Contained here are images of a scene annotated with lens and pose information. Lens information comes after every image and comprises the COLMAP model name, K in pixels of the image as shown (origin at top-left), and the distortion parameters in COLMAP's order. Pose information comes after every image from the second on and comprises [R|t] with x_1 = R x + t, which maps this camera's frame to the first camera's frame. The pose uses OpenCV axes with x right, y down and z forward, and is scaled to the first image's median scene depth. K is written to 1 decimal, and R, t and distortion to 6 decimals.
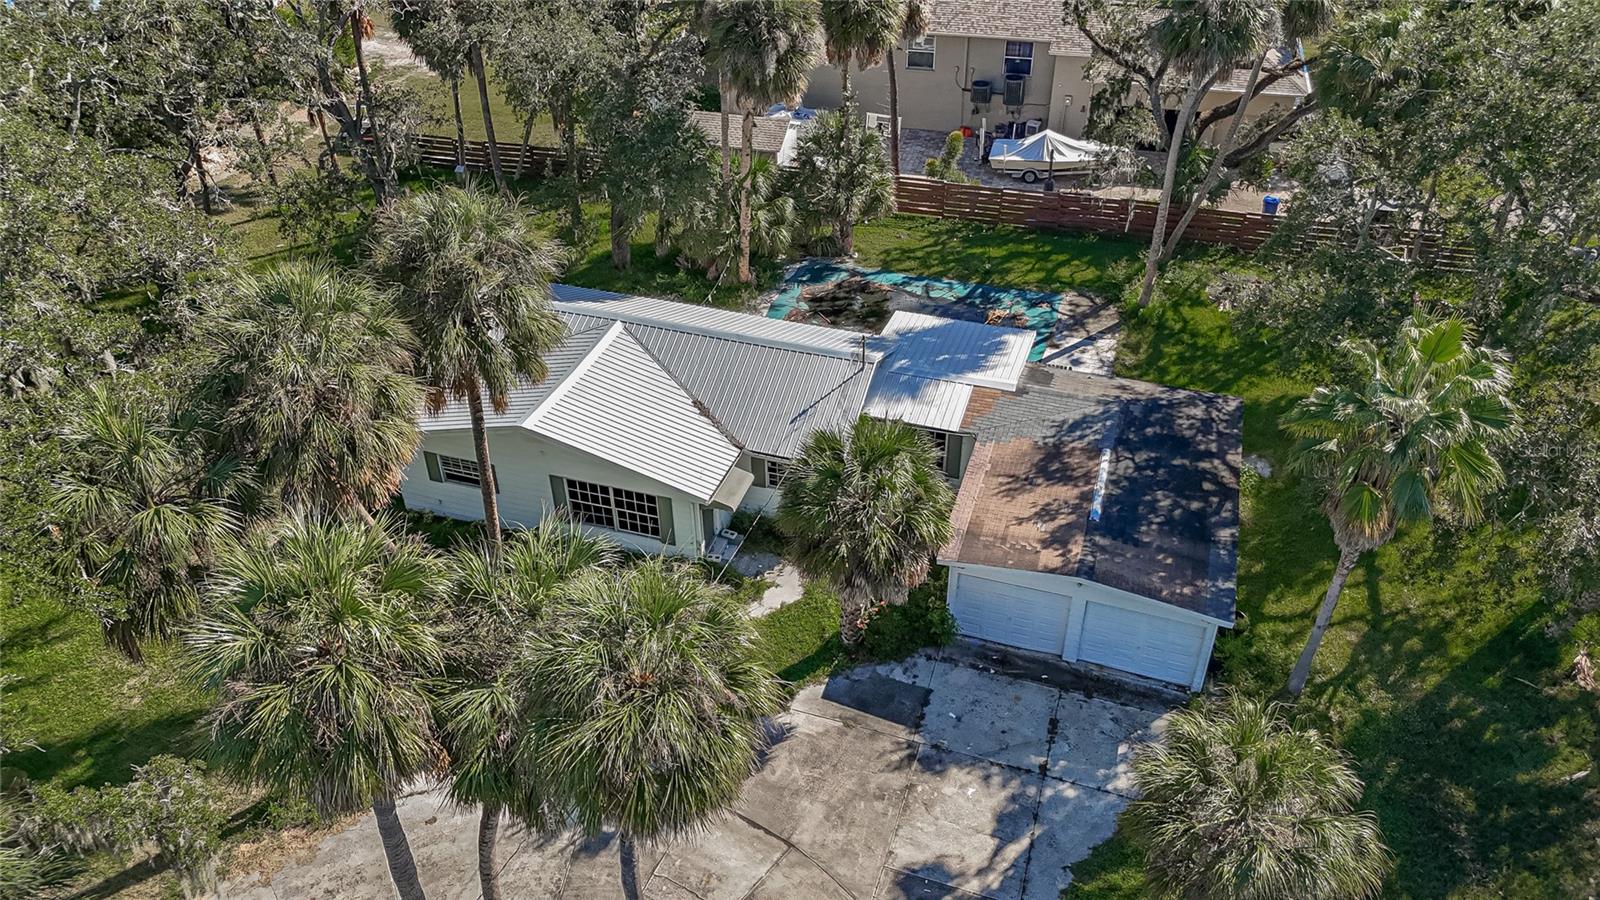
lens RADIAL K [[1177.8, 0, 795.8], [0, 1177.8, 449.1], [0, 0, 1]] dist [0.074905, -0.081332]
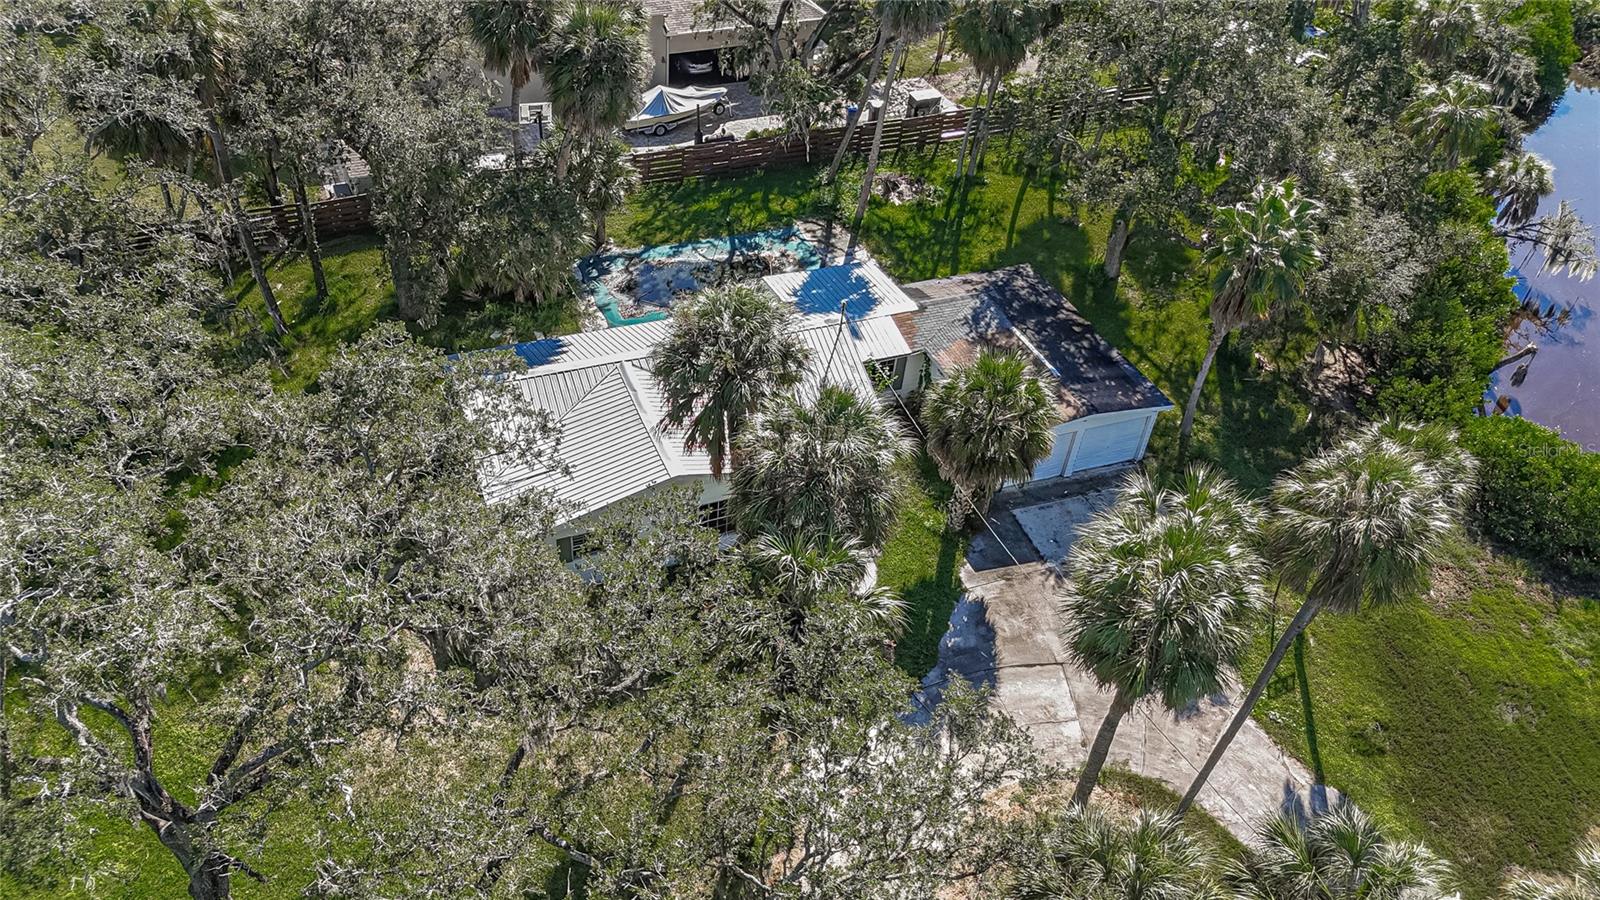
lens RADIAL K [[1177.8, 0, 802.6], [0, 1177.8, 455.1], [0, 0, 1]] dist [0.074905, -0.081332]
pose [[0.740043, -0.375659, 0.557868, -0.652096], [0.316492, 0.926404, 0.203980, -0.193743], [-0.593438, 0.025607, 0.804472, 0.041197]]
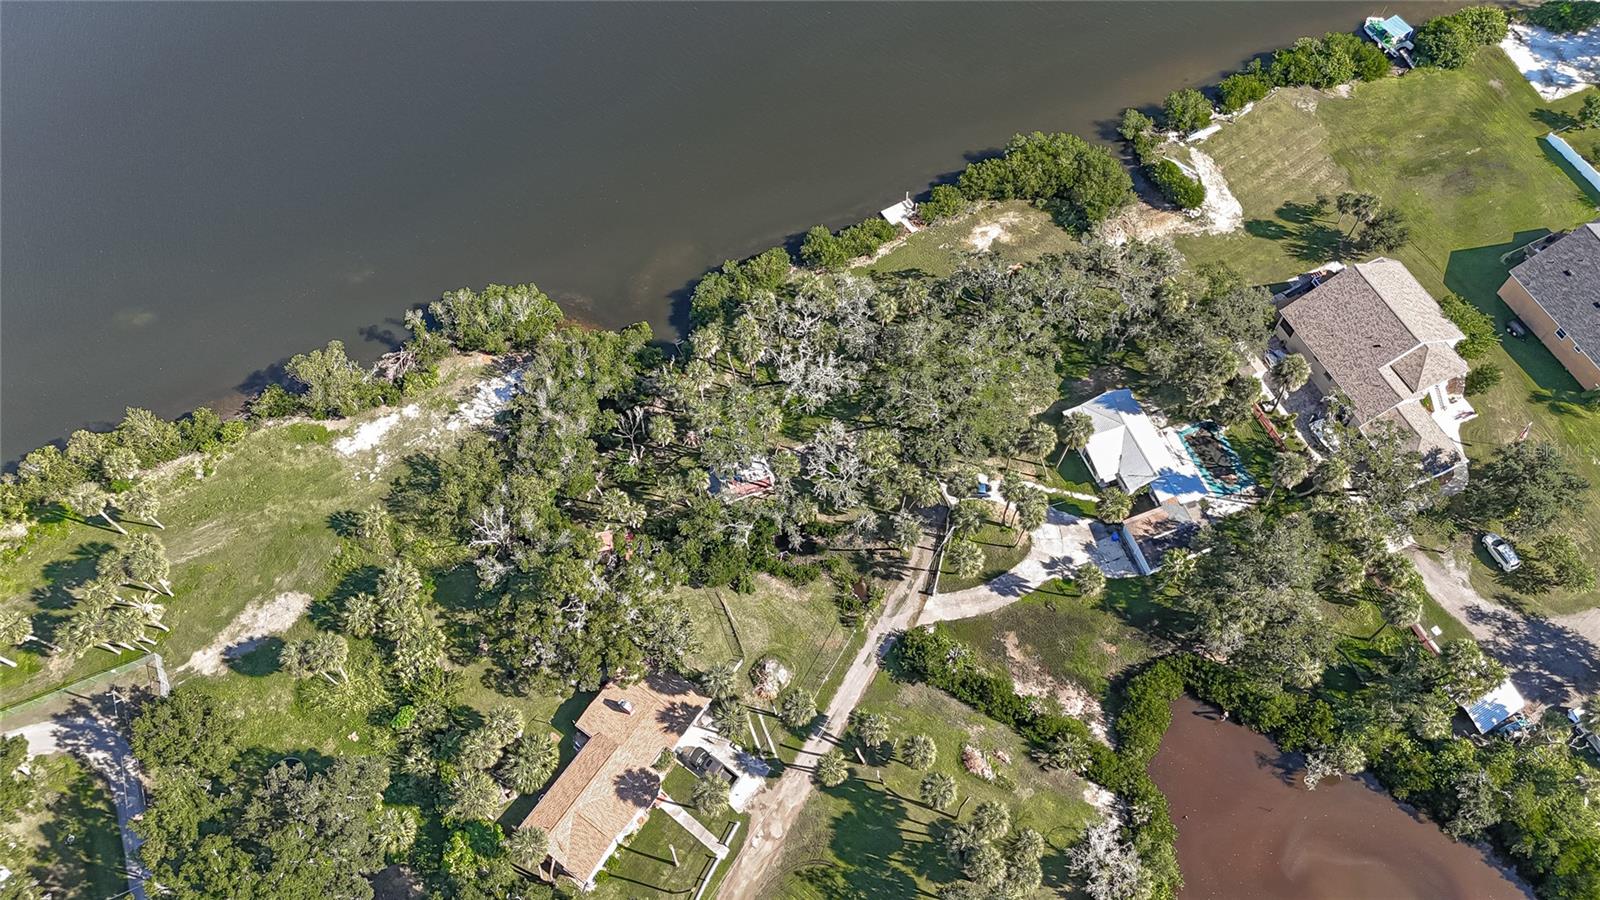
lens RADIAL K [[1177.8, 0, 799.4], [0, 1177.8, 446.4], [0, 0, 1]] dist [0.074905, -0.081332]
pose [[0.629261, 0.678545, -0.378955, 0.759374], [-0.442400, 0.713618, 0.543169, -1.806993], [0.638994, -0.174146, 0.749240, -2.877292]]
